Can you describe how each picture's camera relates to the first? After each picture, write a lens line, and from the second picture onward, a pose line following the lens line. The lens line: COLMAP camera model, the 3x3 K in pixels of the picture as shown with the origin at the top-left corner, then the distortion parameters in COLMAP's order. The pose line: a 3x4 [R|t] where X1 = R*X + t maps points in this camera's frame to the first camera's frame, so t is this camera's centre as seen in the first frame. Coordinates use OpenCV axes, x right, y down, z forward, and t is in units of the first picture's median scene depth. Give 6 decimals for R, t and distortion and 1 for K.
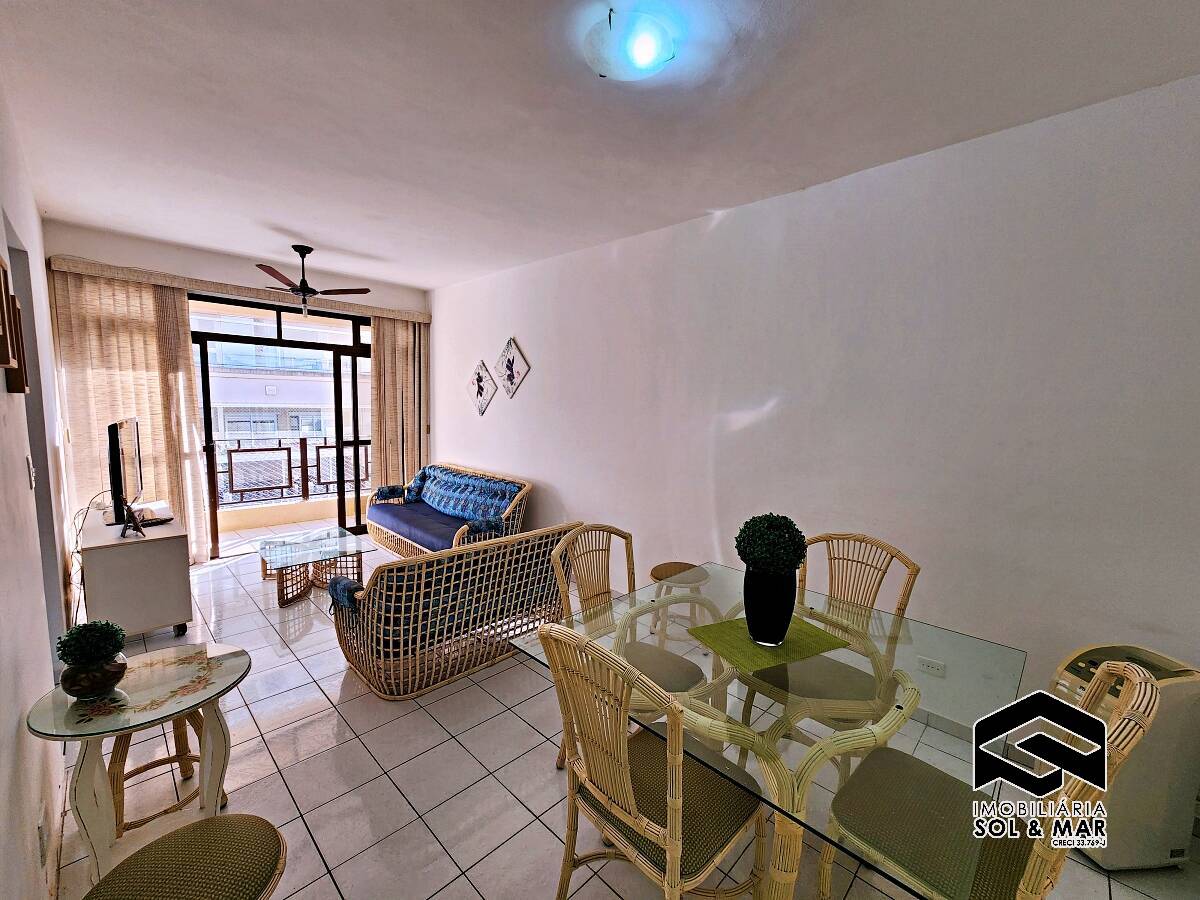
lens RADIAL K [[493.9, 0, 601.6], [0, 493.9, 455.3], [0, 0, 1]] dist [-0.001749, 0.002148]
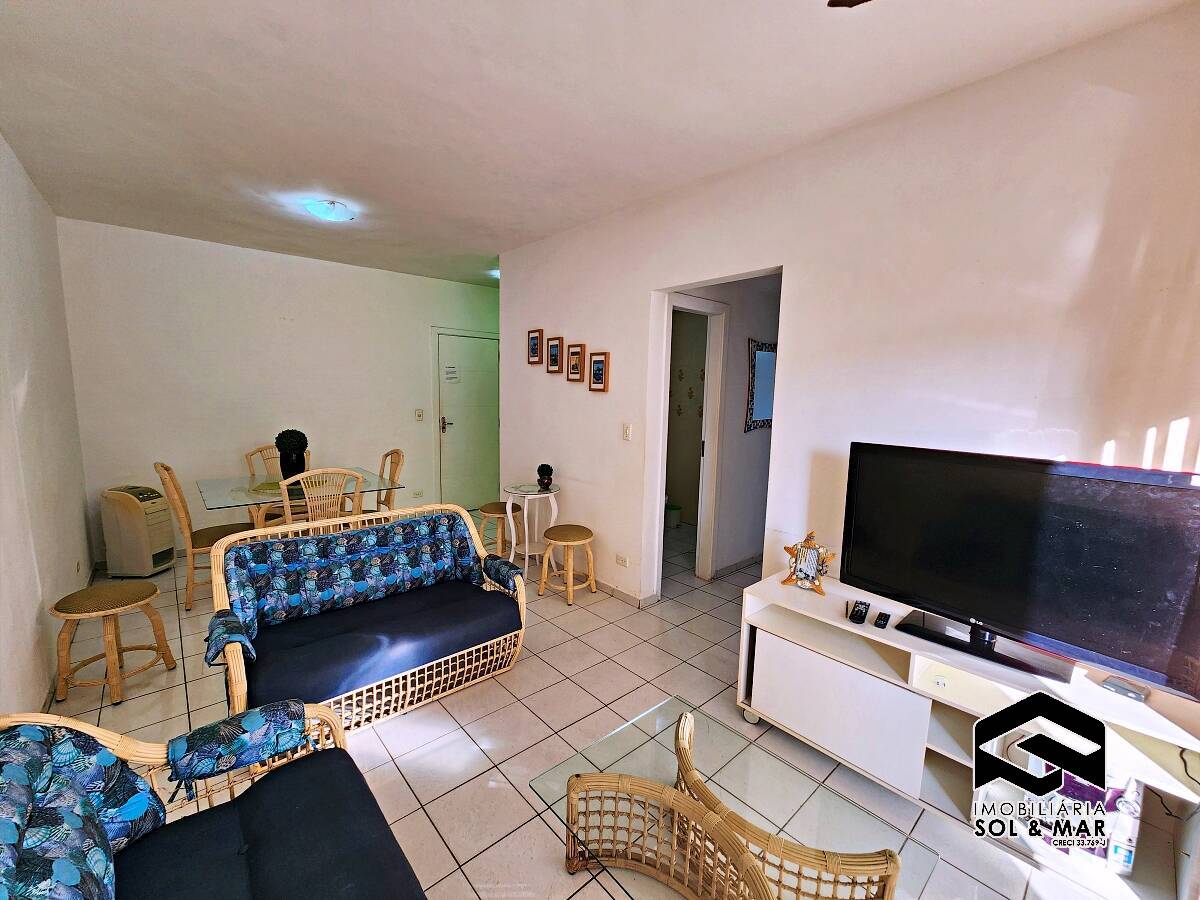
lens RADIAL K [[493.3, 0, 601.3], [0, 493.3, 456.6], [0, 0, 1]] dist [-0.002933, 0.000482]
pose [[-0.996625, -0.055801, 0.060211, -0.440545], [-0.039830, 0.970028, 0.239706, -0.129237], [-0.071783, 0.236498, -0.968977, 1.114818]]
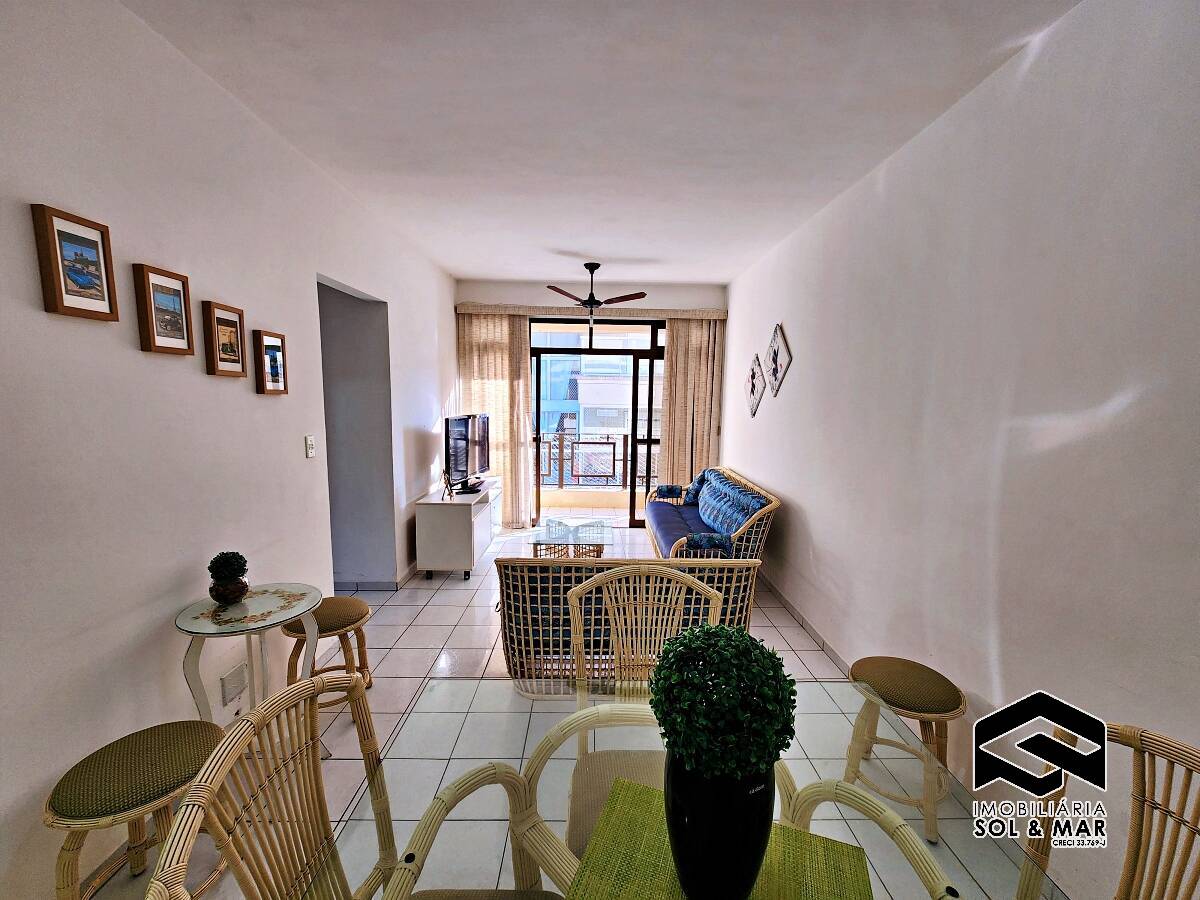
lens RADIAL K [[493.3, 0, 601.3], [0, 493.3, 456.6], [0, 0, 1]] dist [-0.002933, 0.000482]
pose [[0.710224, 0.072684, -0.700213, 0.202246], [-0.074074, 0.996850, 0.028342, -0.017109], [0.700068, 0.031738, 0.713371, 0.205875]]
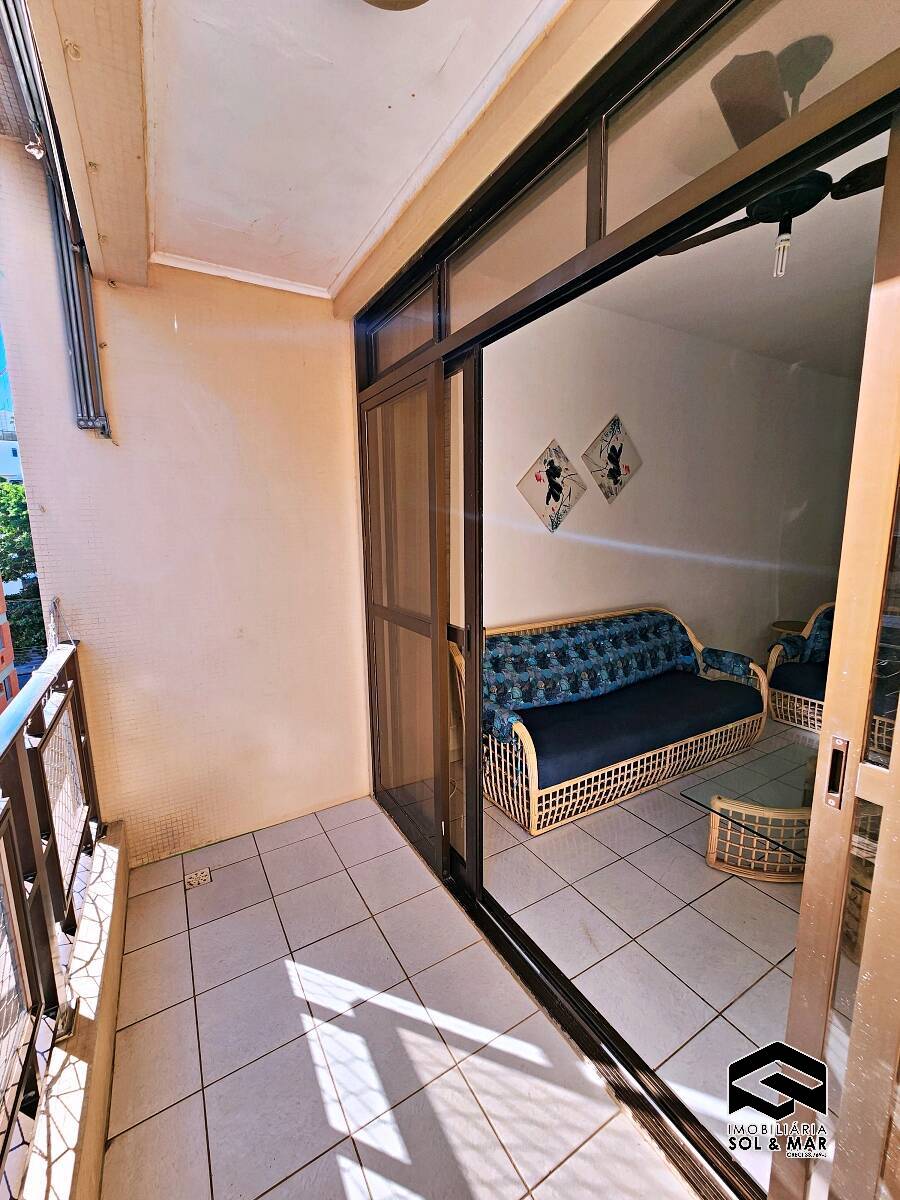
lens RADIAL K [[494.5, 0, 444.5], [0, 494.5, 602.0], [0, 0, 1]] dist [-0.000350, 0.000628]
pose [[0.267249, -0.185890, 0.945528, -0.966262], [0.126584, 0.979487, 0.156788, -0.119365], [-0.955277, 0.077788, 0.285297, 1.050557]]
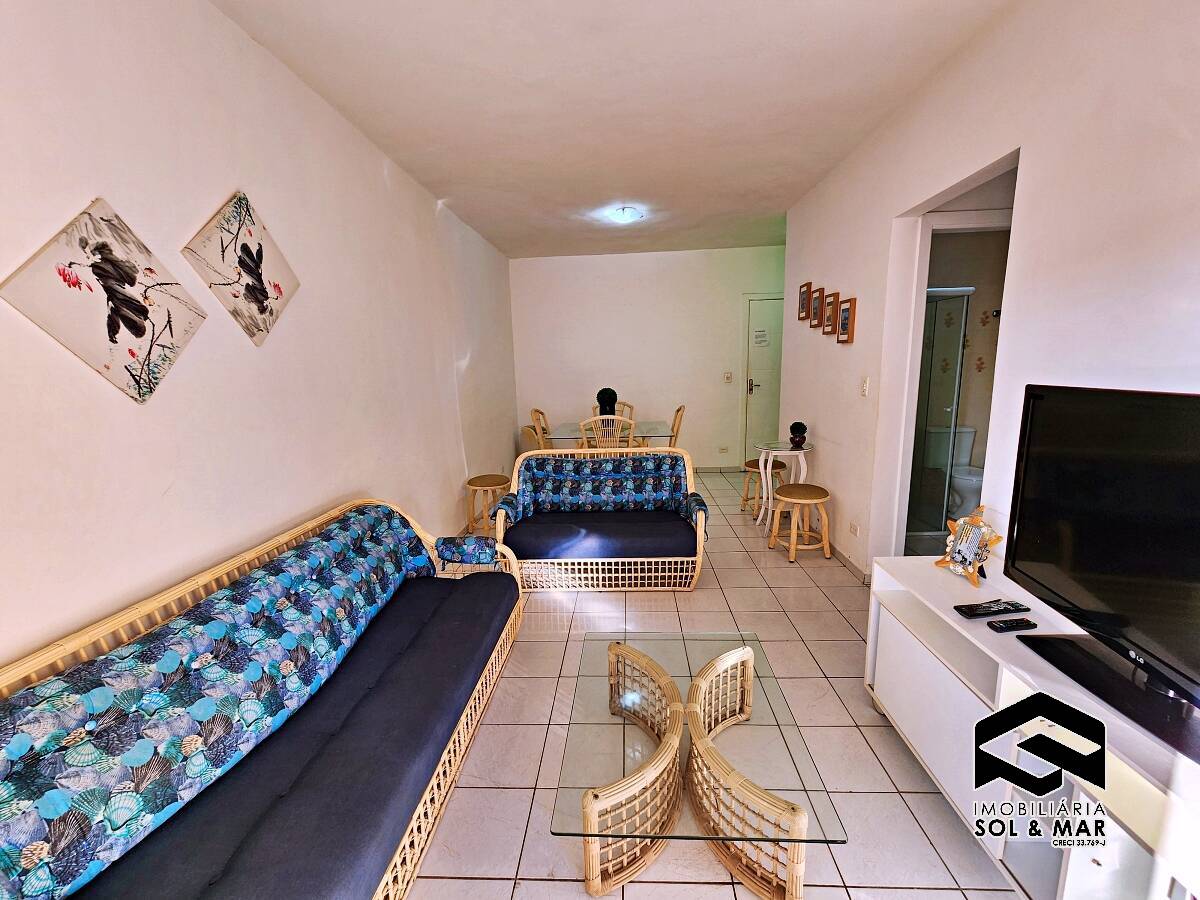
lens RADIAL K [[493.9, 0, 601.6], [0, 493.9, 455.3], [0, 0, 1]] dist [-0.001749, 0.002148]
pose [[-0.660175, -0.143038, 0.737366, -0.703888], [0.095317, 0.957809, 0.271139, -0.113267], [-0.745039, 0.249283, -0.618688, 1.079813]]
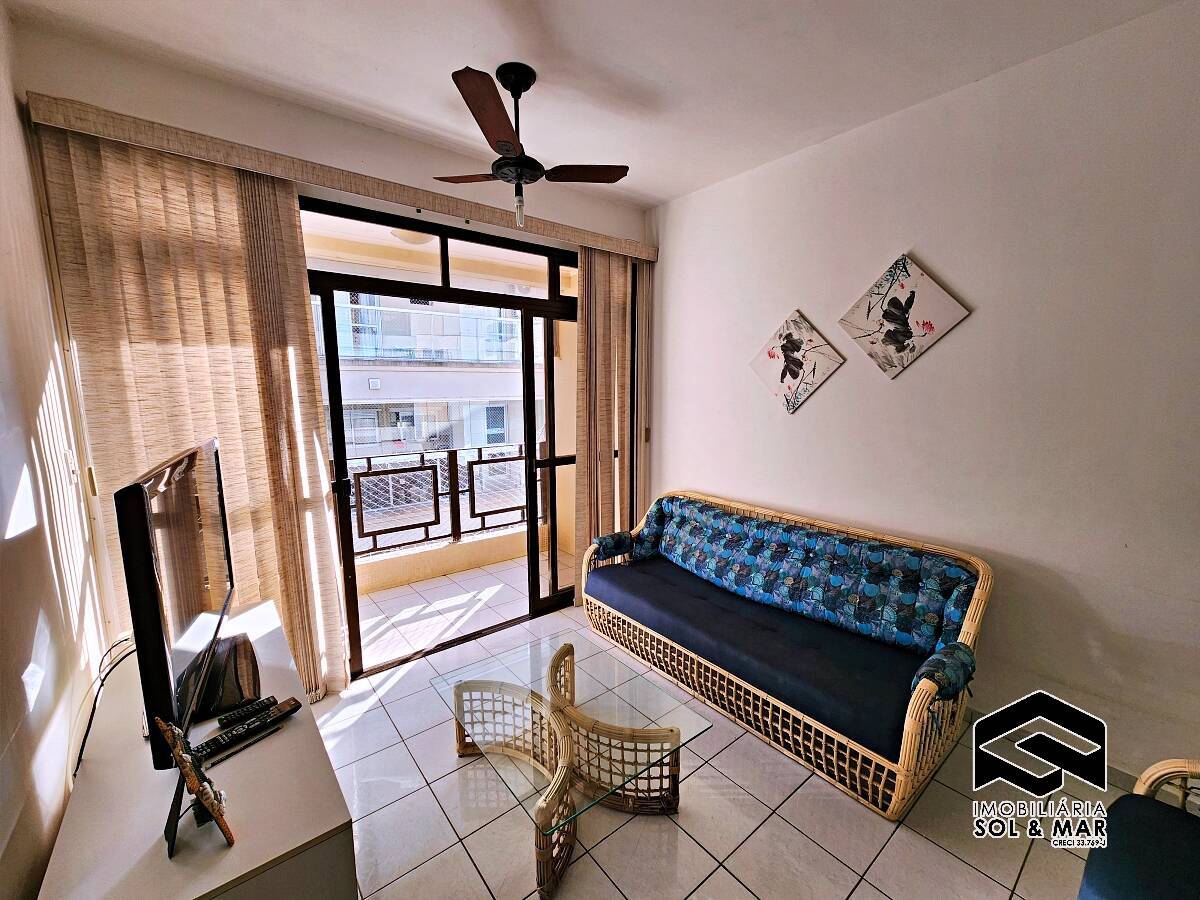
lens RADIAL K [[494.5, 0, 604.6], [0, 494.5, 458.3], [0, 0, 1]] dist [-0.000350, 0.000628]
pose [[0.992573, -0.013159, -0.120933, -0.419899], [0.017150, 0.999340, 0.032020, -0.056472], [0.120432, -0.033856, 0.992144, 0.469613]]
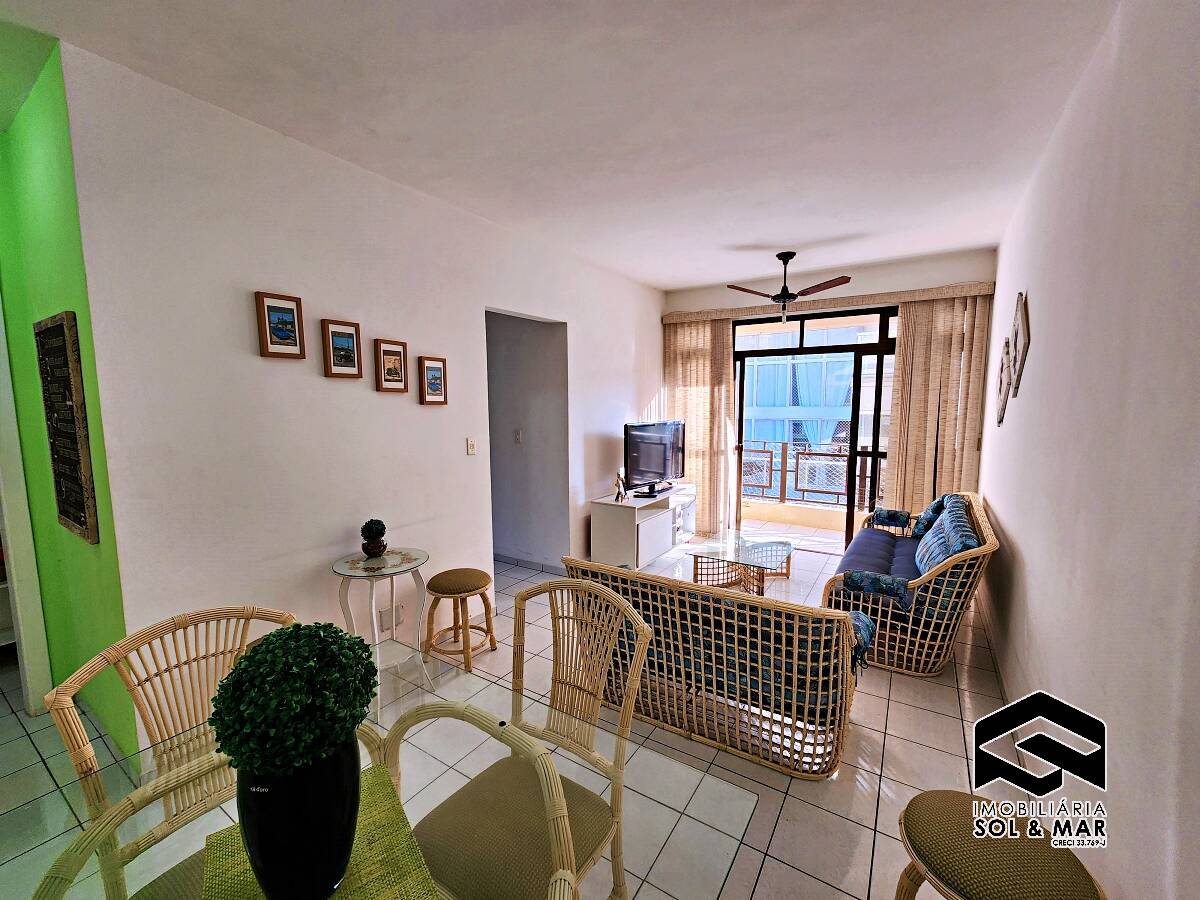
lens RADIAL K [[493.9, 0, 601.6], [0, 493.9, 455.3], [0, 0, 1]] dist [-0.001749, 0.002148]
pose [[0.201043, 0.080608, -0.976260, 0.299619], [-0.096607, 0.993382, 0.062128, -0.036432], [0.974807, 0.081823, 0.207500, 0.411698]]
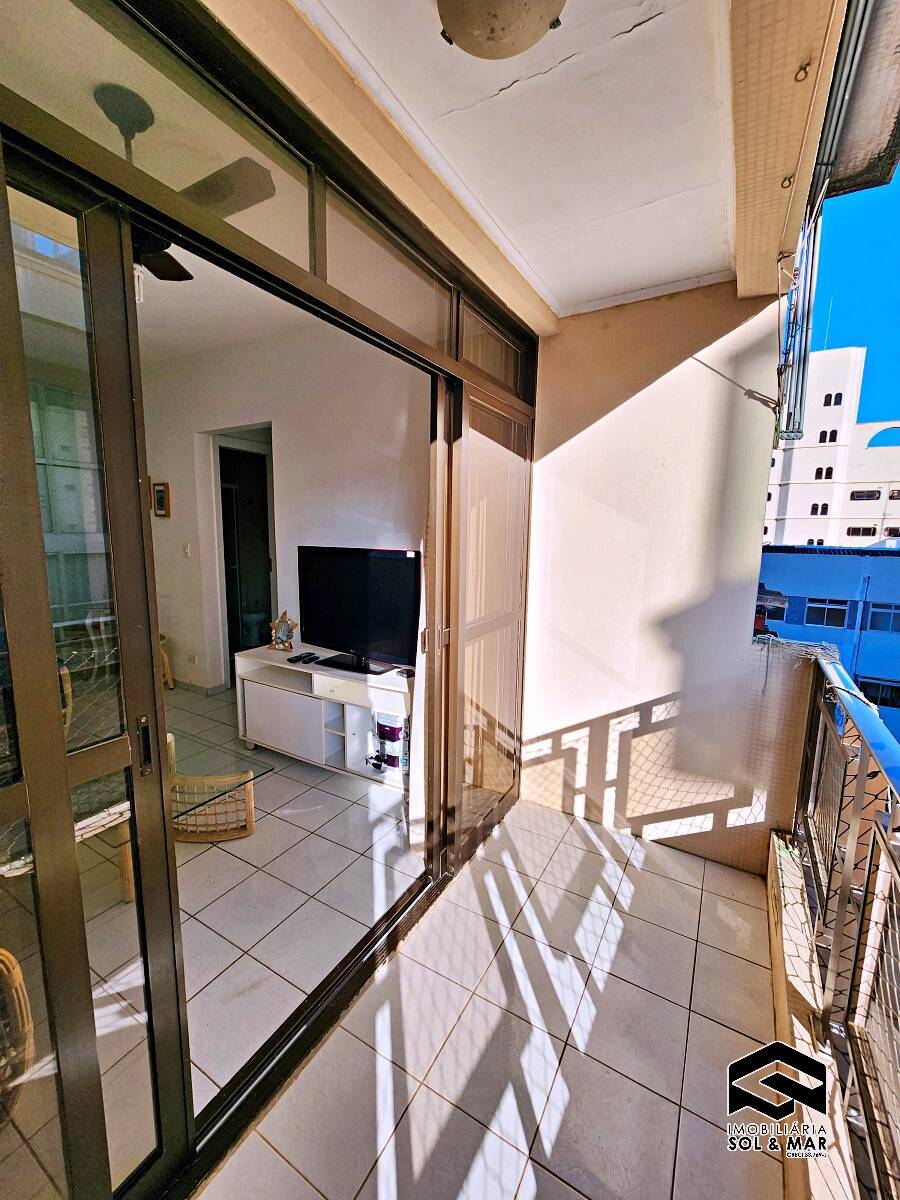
lens RADIAL K [[493.9, 0, 447.3], [0, 493.9, 602.6], [0, 0, 1]] dist [-0.001749, 0.002148]
pose [[-0.970997, -0.004594, -0.239047, -0.679224], [-0.065050, 0.967176, 0.245642, -0.146784], [0.230072, 0.254067, -0.939424, 1.354897]]
